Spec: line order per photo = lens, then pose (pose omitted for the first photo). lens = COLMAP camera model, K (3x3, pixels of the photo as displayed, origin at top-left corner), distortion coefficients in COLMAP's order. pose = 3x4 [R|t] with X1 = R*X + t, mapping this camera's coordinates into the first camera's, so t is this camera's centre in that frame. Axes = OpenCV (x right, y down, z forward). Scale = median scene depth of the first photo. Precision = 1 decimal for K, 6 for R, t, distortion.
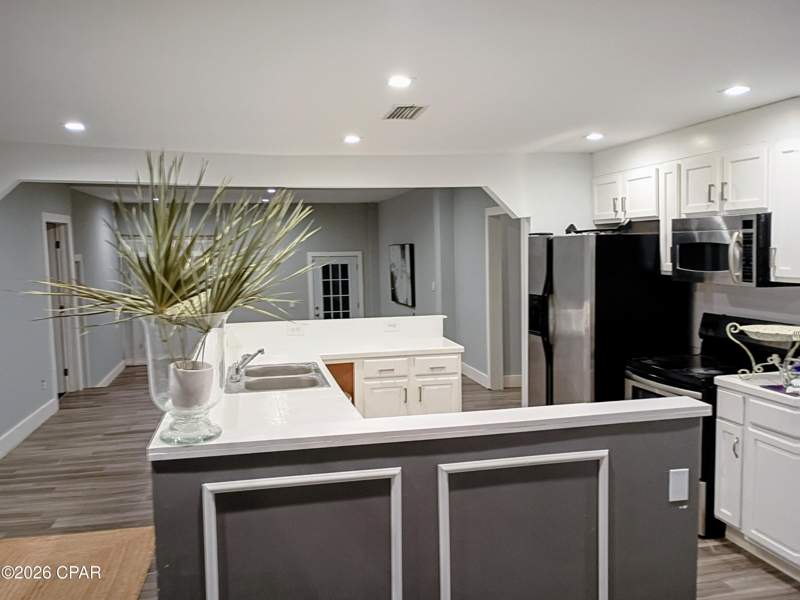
lens RADIAL K [[689.6, 0, 426.8], [0, 689.6, 306.9], [0, 0, 1]] dist [0.011748, -0.004379]
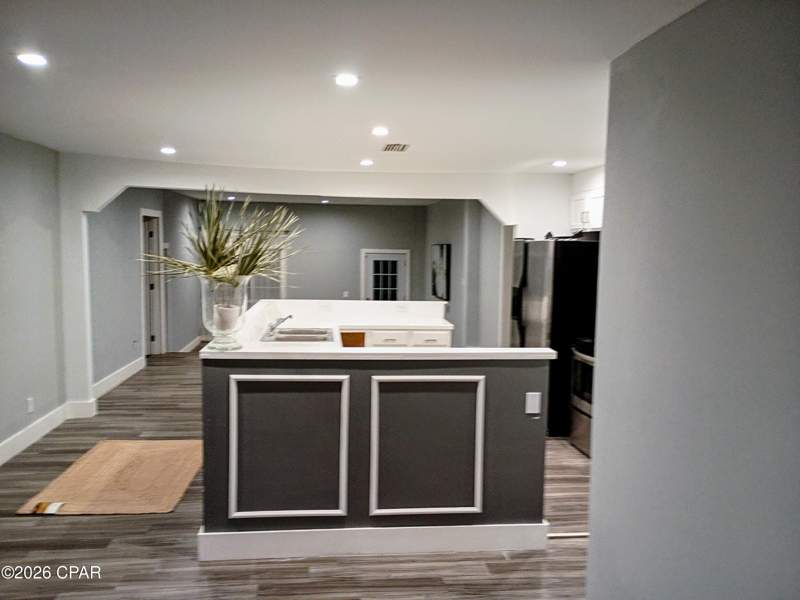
lens RADIAL K [[689.6, 0, 426.8], [0, 689.6, 306.9], [0, 0, 1]] dist [0.011748, -0.004379]
pose [[0.993733, 0.044309, -0.102626, 0.143957], [-0.044496, 0.999009, 0.000469, 0.027474], [0.102545, 0.004101, 0.994720, -0.288235]]
